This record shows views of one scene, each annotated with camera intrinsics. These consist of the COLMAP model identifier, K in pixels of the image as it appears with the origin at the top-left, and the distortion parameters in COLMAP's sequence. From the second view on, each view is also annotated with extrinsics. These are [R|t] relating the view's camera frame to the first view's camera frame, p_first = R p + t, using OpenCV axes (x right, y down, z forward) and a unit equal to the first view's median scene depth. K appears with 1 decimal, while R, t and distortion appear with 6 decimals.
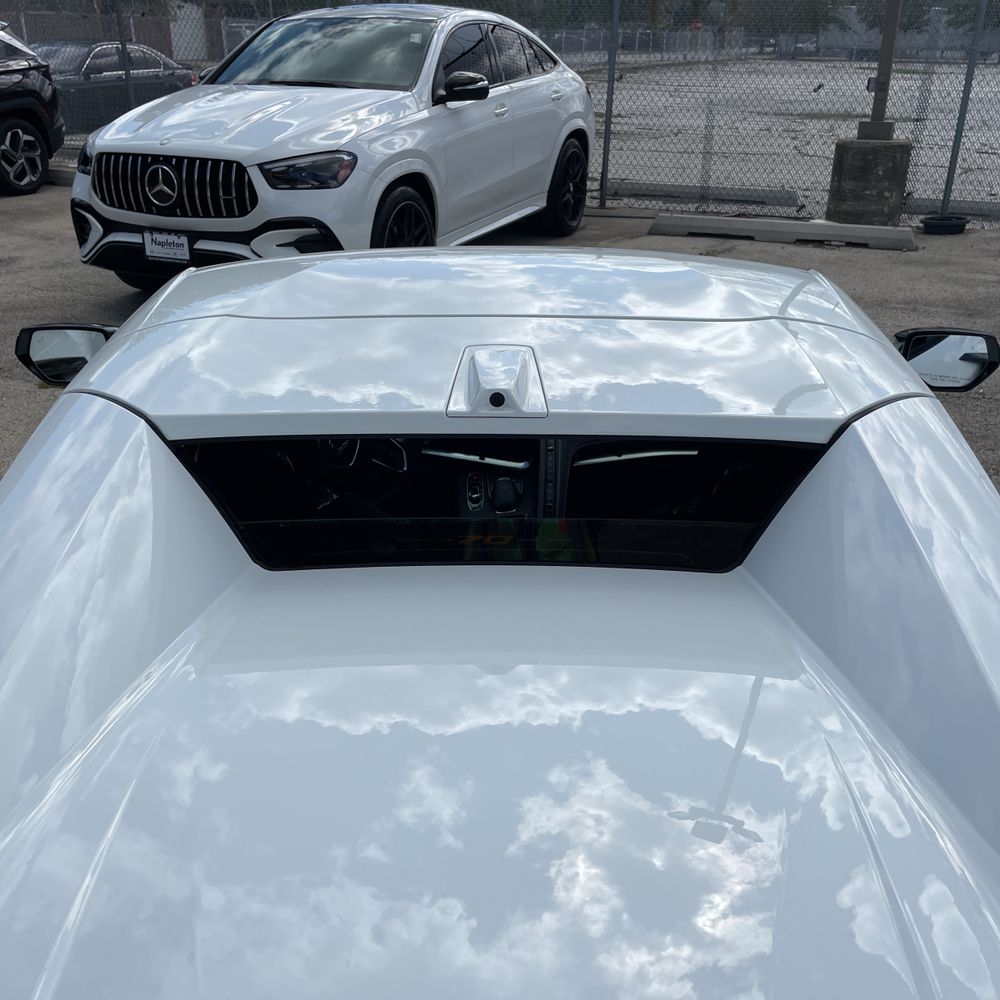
lens RADIAL K [[1010.9, 0, 506.2], [0, 1010.9, 503.4], [0, 0, 1]] dist [0.082538, -0.112764]
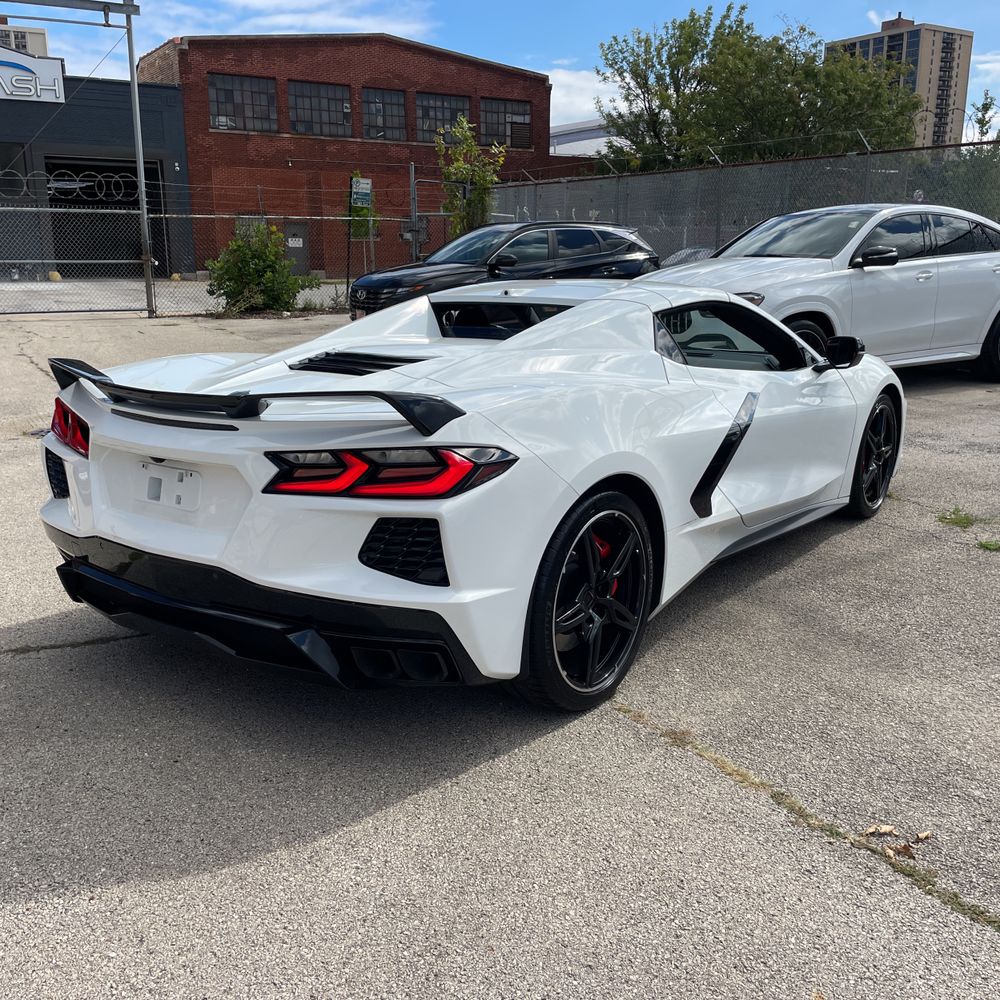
lens RADIAL K [[1016.6, 0, 526.4], [0, 1016.6, 502.3], [0, 0, 1]] dist [0.082229, -0.099716]
pose [[0.821381, 0.124643, -0.556594, 0.327776], [-0.226345, 0.966936, -0.117488, 0.155265], [0.523547, 0.222485, 0.822435, -0.264987]]
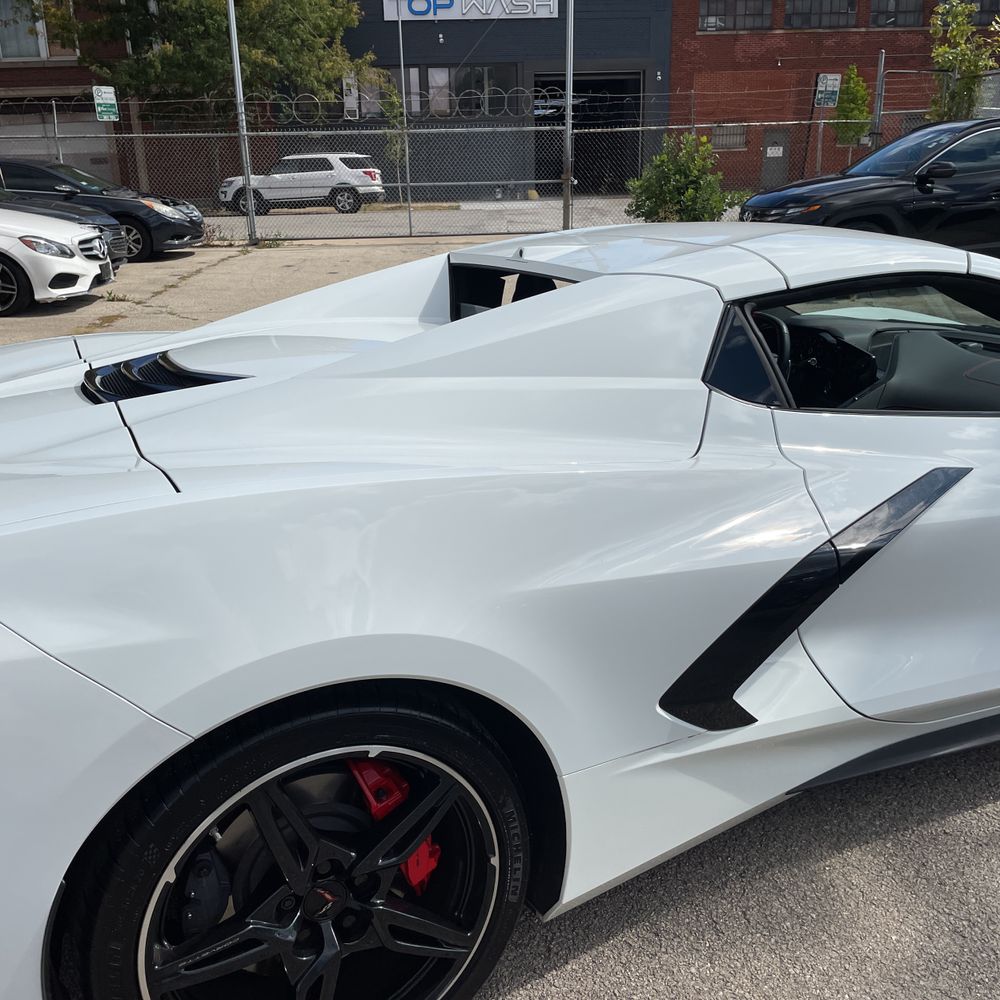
lens RADIAL K [[1022.3, 0, 500.0], [0, 1022.3, 500.0], [0, 0, 1]] dist [0.111579, -0.161765]
pose [[0.446207, 0.254197, -0.858070, 0.298981], [-0.344680, 0.933659, 0.097352, 0.028063], [0.825891, 0.252320, 0.504221, 0.004468]]
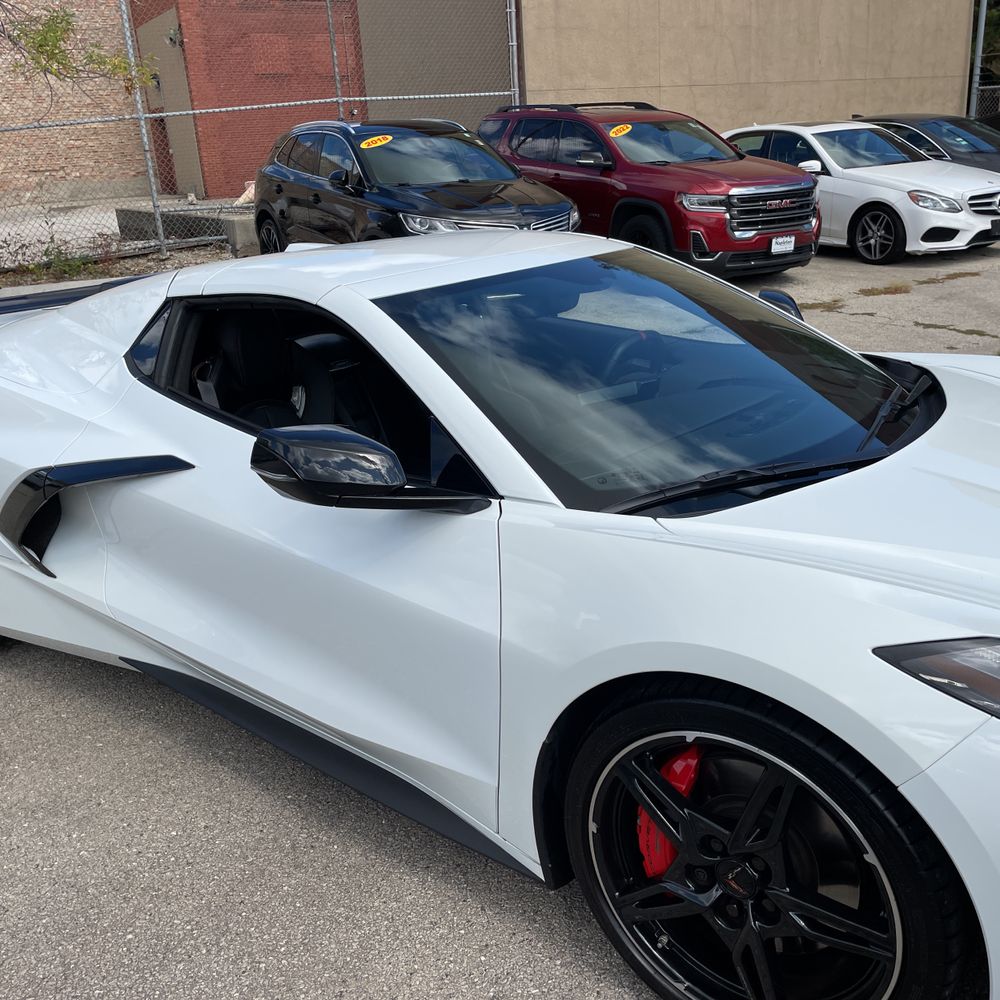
lens RADIAL K [[1010.9, 0, 506.2], [0, 1010.9, 503.4], [0, 0, 1]] dist [0.082538, -0.112764]
pose [[-0.598895, 0.280325, -0.750162, 0.298324], [-0.289684, 0.797467, 0.529273, -0.184556], [0.746598, 0.534289, -0.396393, 0.451979]]
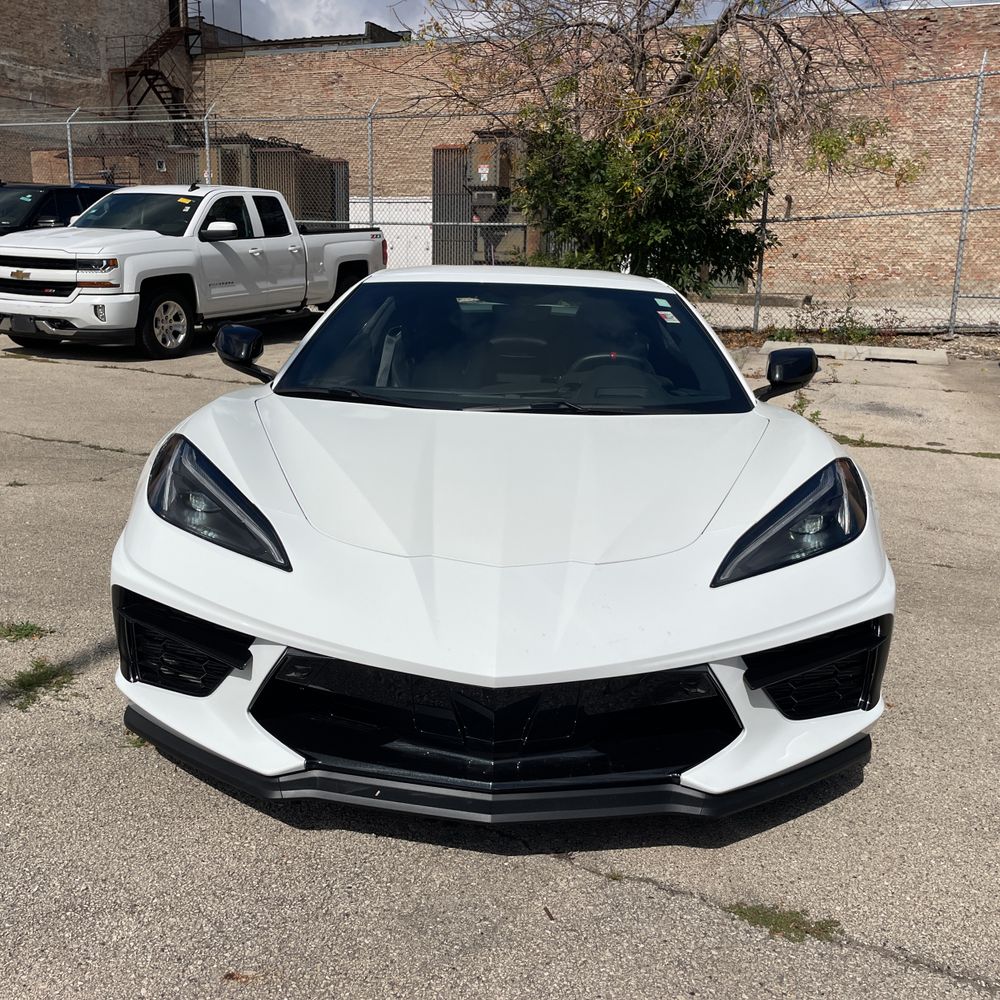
lens RADIAL K [[1010.9, 0, 506.2], [0, 1010.9, 503.4], [0, 0, 1]] dist [0.082538, -0.112764]
pose [[-0.998912, -0.044165, 0.014991, 0.001082], [-0.025738, 0.790046, 0.612507, -0.291226], [-0.038894, 0.611455, -0.790323, 0.743197]]
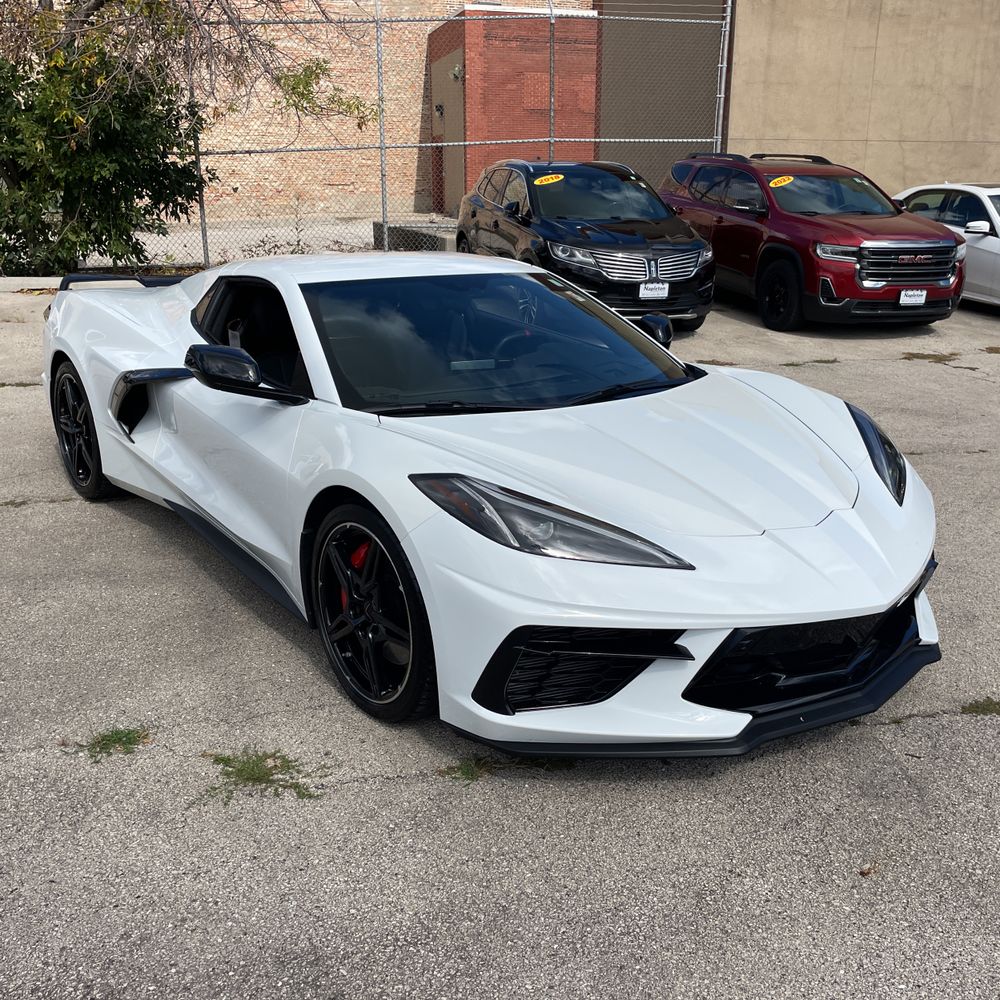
lens RADIAL K [[1010.9, 0, 506.2], [0, 1010.9, 503.4], [0, 0, 1]] dist [0.082538, -0.112764]
pose [[-0.793895, 0.162039, -0.586067, 0.307013], [-0.267859, 0.772082, 0.576316, -0.291988], [0.545878, 0.614518, -0.569549, 0.674387]]
